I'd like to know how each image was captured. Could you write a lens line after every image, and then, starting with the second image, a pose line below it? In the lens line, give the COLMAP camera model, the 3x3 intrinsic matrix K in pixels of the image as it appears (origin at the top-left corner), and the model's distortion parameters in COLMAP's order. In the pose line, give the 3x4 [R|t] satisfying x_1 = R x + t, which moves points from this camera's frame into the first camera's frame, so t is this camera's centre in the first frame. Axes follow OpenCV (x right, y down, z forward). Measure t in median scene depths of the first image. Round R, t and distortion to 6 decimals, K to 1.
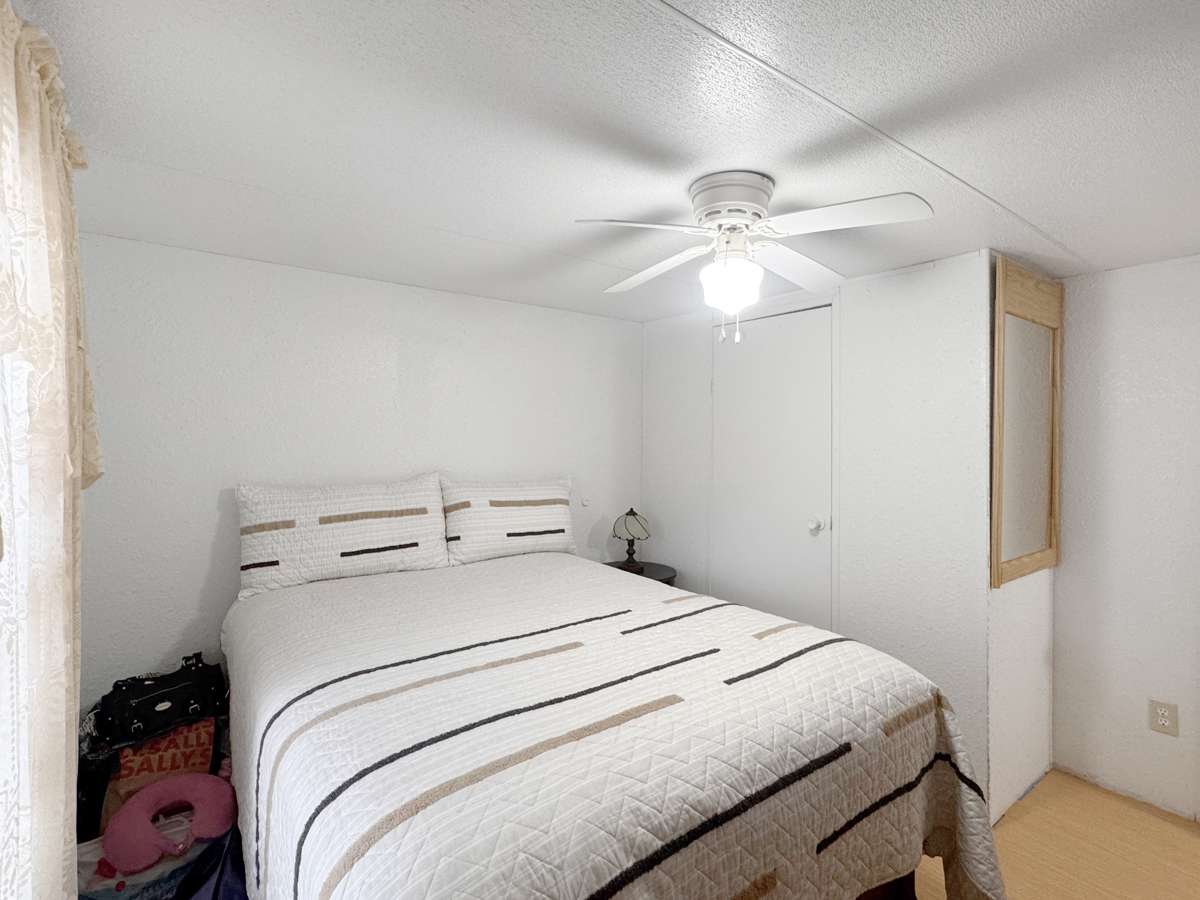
lens RADIAL K [[574.4, 0, 605.0], [0, 574.4, 448.8], [0, 0, 1]] dist [0.000736, 0.000926]
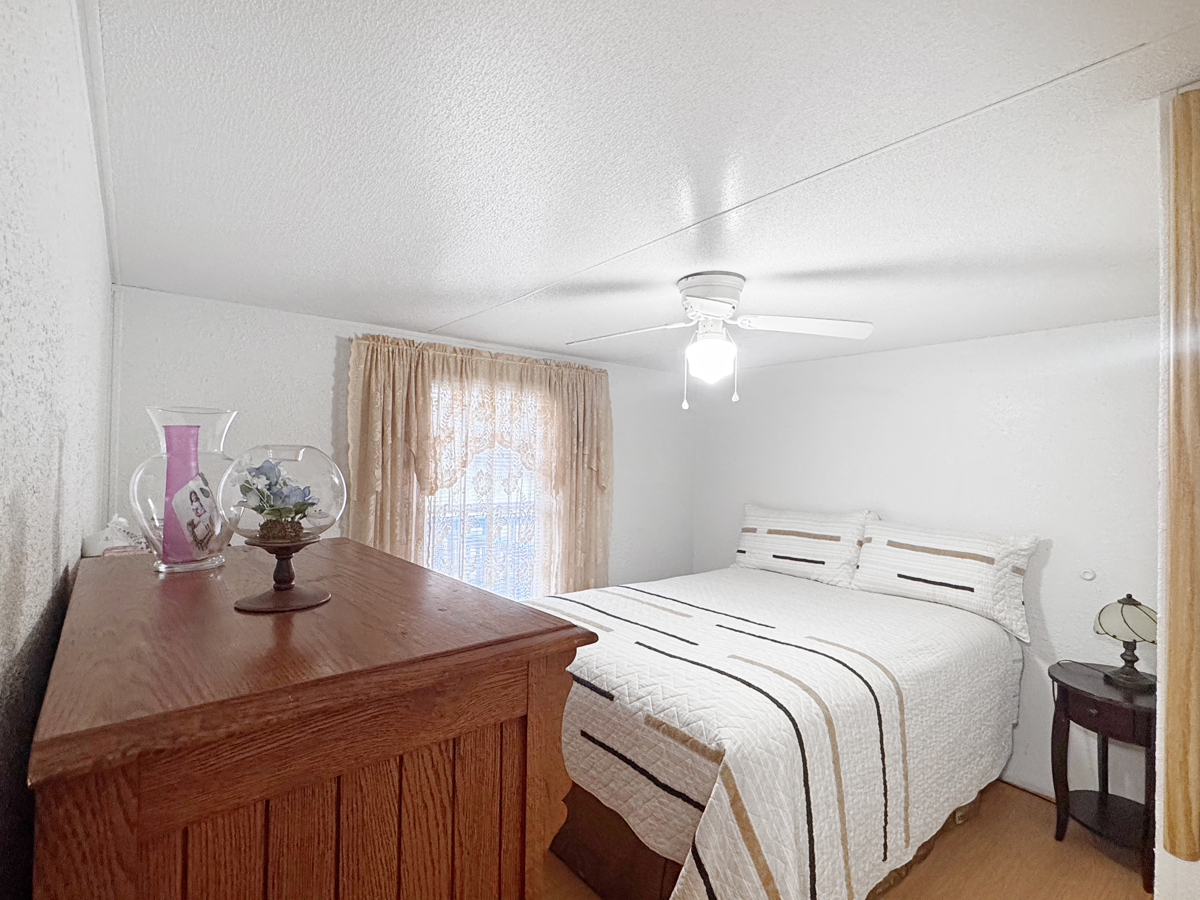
lens RADIAL K [[574.4, 0, 604.5], [0, 574.4, 452.7], [0, 0, 1]] dist [0.000736, 0.000926]
pose [[0.044990, -0.021183, -0.998763, 1.239690], [-0.046145, 0.998664, -0.023259, -0.034590], [0.997921, 0.047134, 0.043952, 0.596389]]
